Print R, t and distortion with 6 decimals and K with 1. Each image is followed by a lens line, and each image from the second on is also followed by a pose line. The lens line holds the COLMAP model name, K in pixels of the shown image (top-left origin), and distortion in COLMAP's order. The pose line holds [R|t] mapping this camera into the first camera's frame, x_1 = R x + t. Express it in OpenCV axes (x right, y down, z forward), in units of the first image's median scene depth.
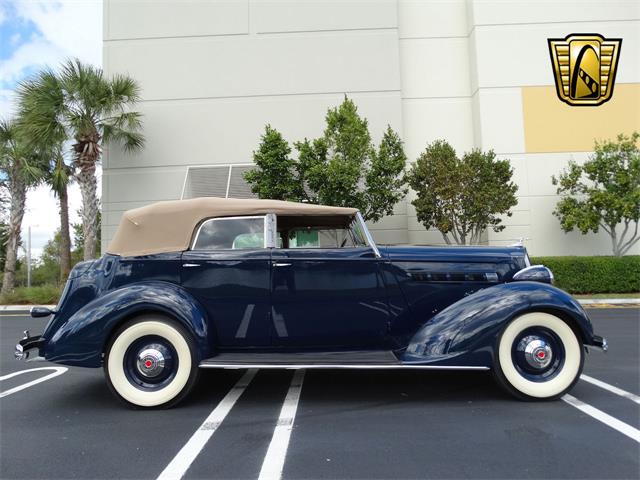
lens RADIAL K [[456.7, 0, 320.2], [0, 456.7, 243.4], [0, 0, 1]] dist [-0.003002, -0.002417]
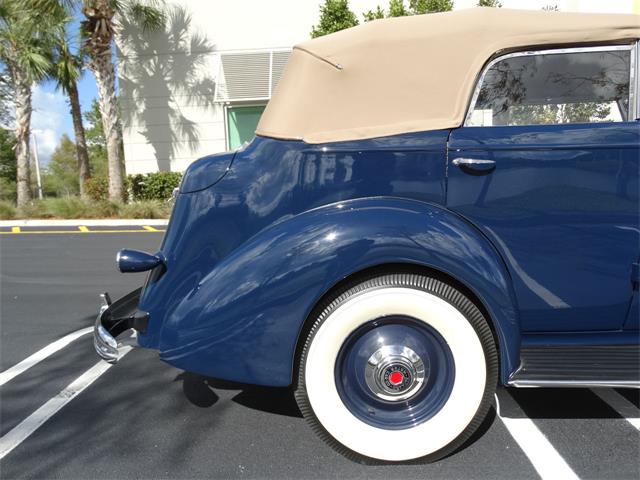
lens RADIAL K [[456.7, 0, 320.2], [0, 456.7, 243.4], [0, 0, 1]] dist [-0.003002, -0.002417]
pose [[0.999880, -0.000870, -0.015463, -0.107935], [0.003900, 0.980395, 0.197005, 0.010111], [0.014989, -0.197042, 0.980281, 0.139920]]
